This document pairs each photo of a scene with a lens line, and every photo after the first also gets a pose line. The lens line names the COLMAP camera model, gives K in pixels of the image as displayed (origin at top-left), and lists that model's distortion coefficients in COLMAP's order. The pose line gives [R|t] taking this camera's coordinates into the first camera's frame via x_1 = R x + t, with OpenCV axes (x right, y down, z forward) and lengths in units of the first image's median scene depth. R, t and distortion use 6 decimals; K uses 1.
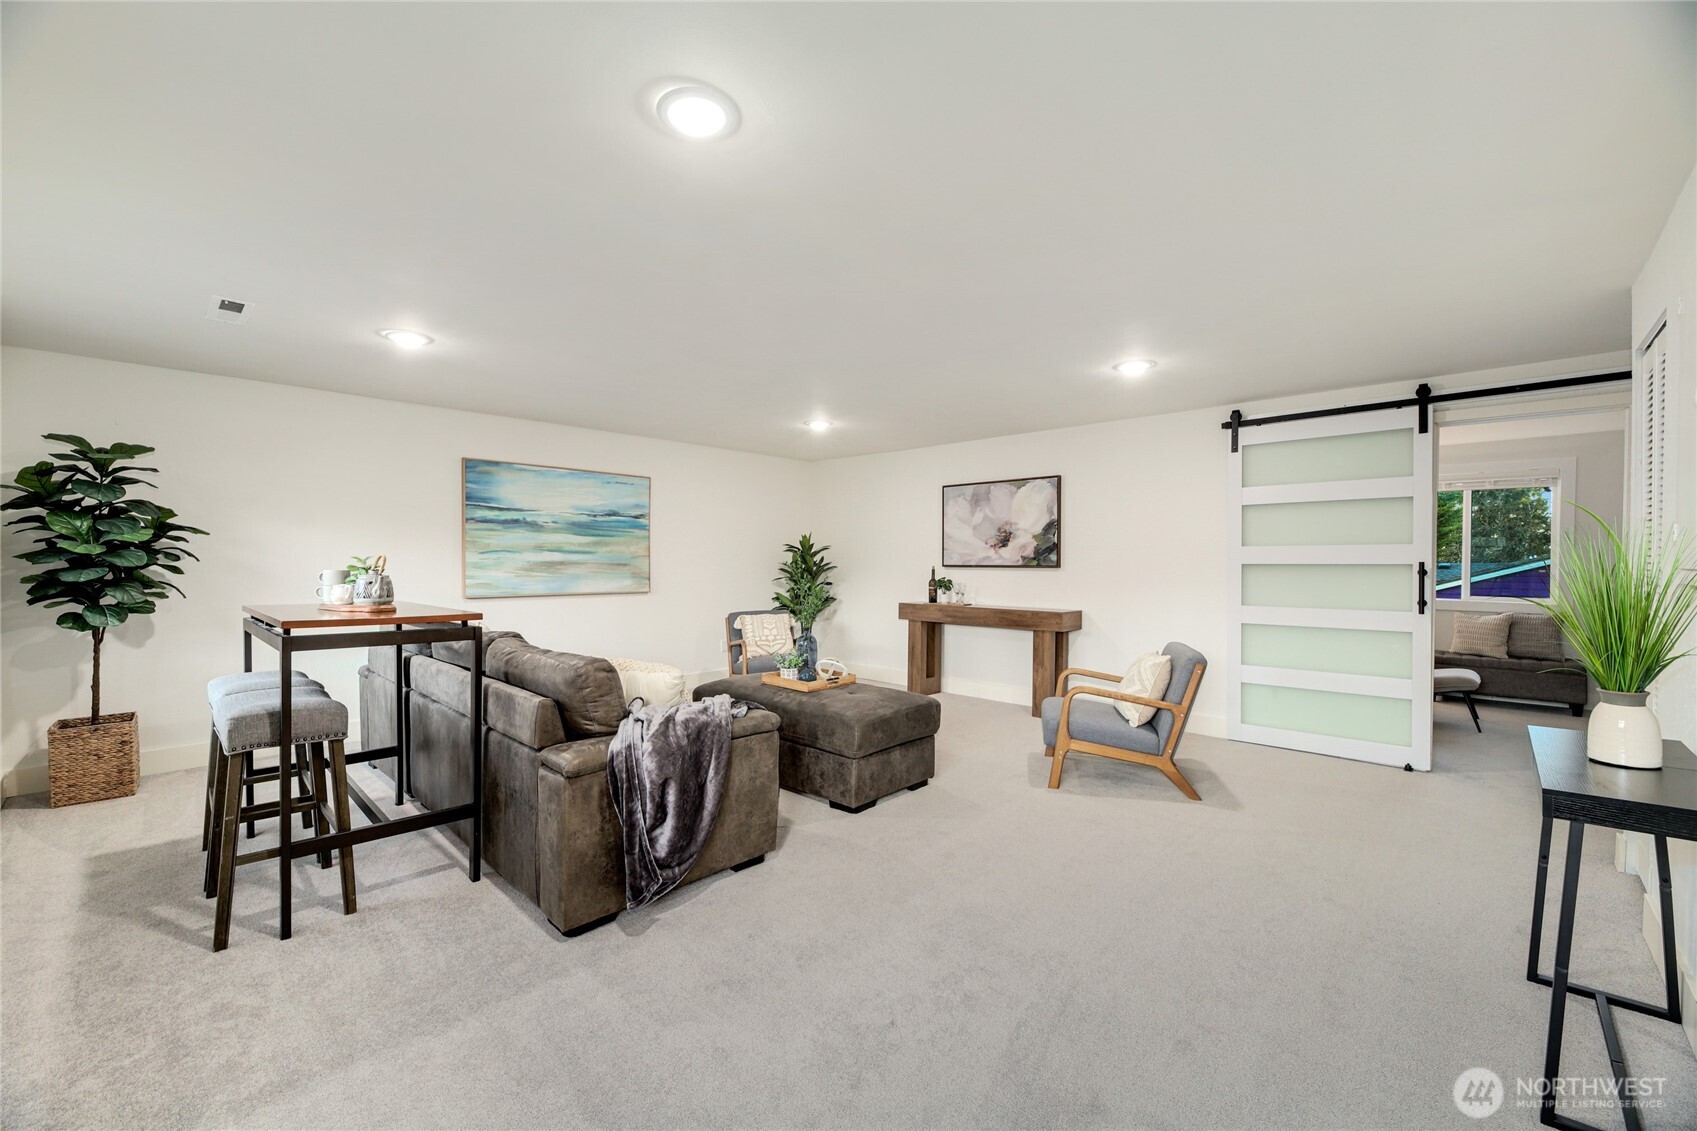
lens RADIAL K [[676.7, 0, 840.1], [0, 676.7, 571.9], [0, 0, 1]] dist [0.000430, 0.000116]
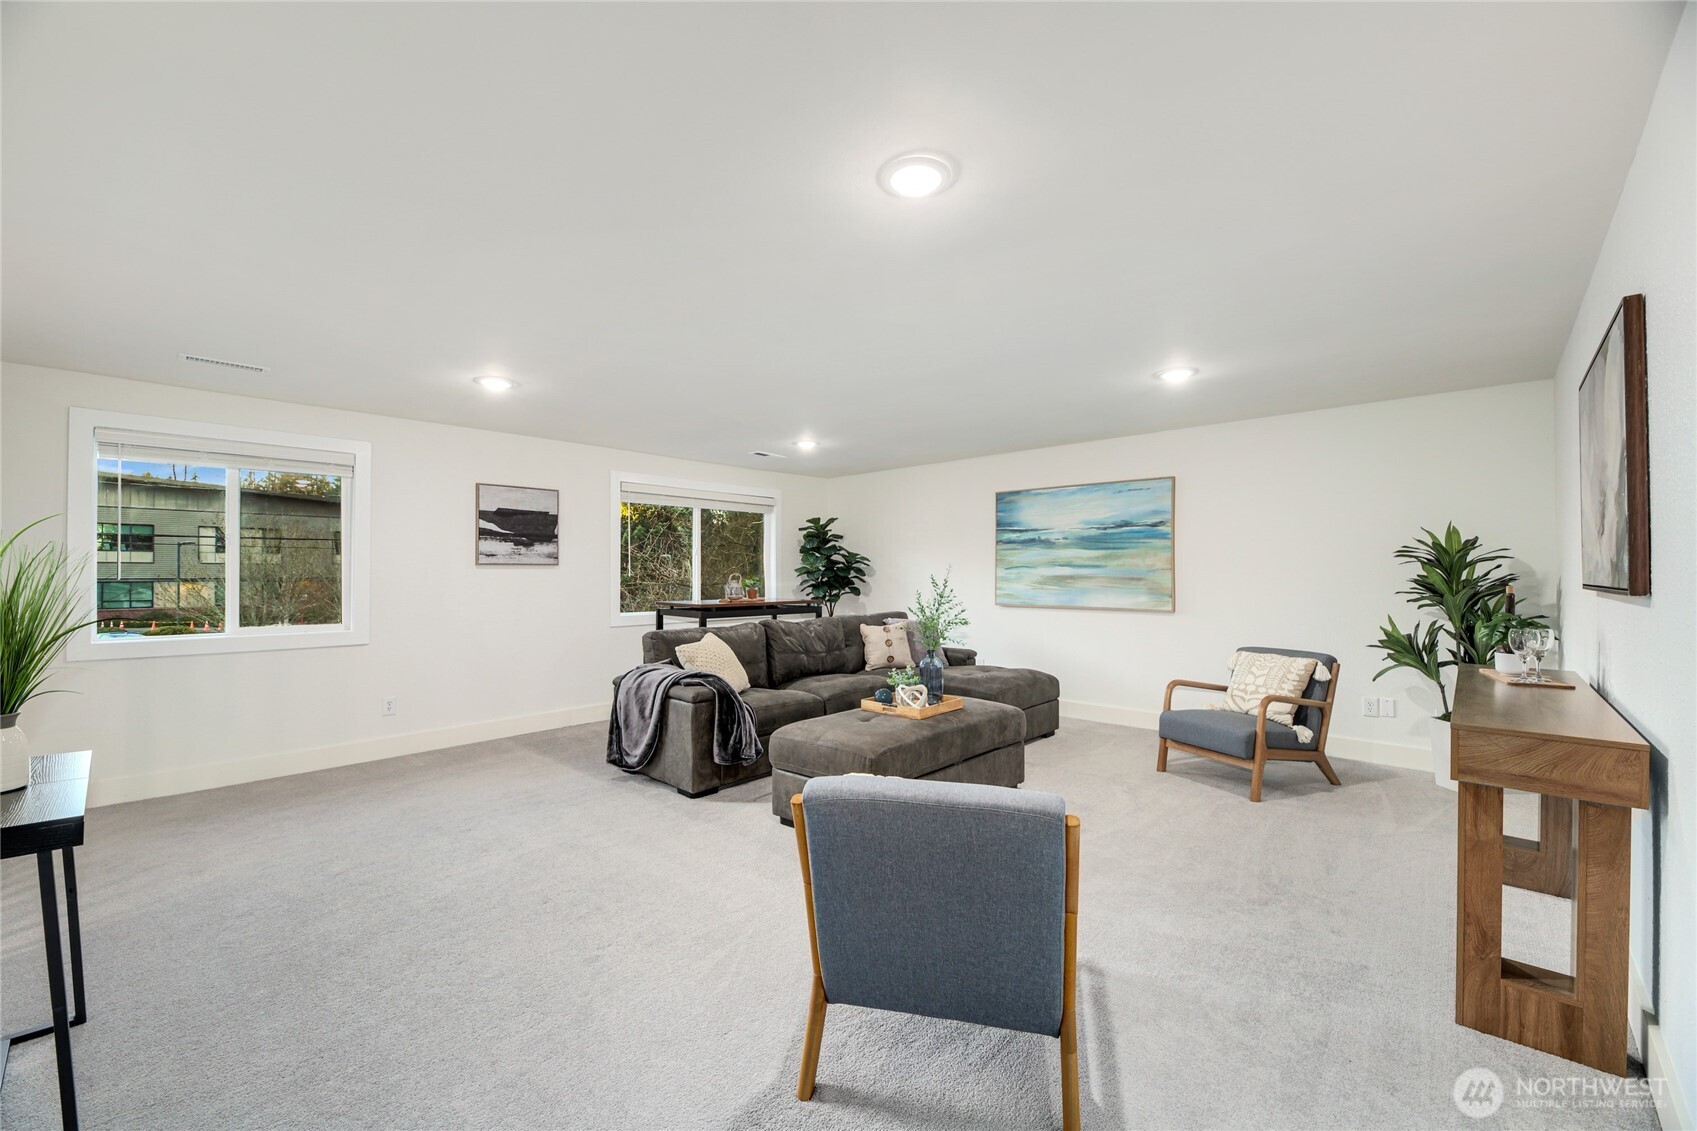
lens RADIAL K [[676.7, 0, 840.4], [0, 676.7, 567.5], [0, 0, 1]] dist [0.000430, 0.000116]
pose [[0.014248, -0.011692, -0.999830, 0.625405], [-0.013176, 0.999843, -0.011880, -0.011017], [0.999812, 0.013343, 0.014092, 0.634991]]
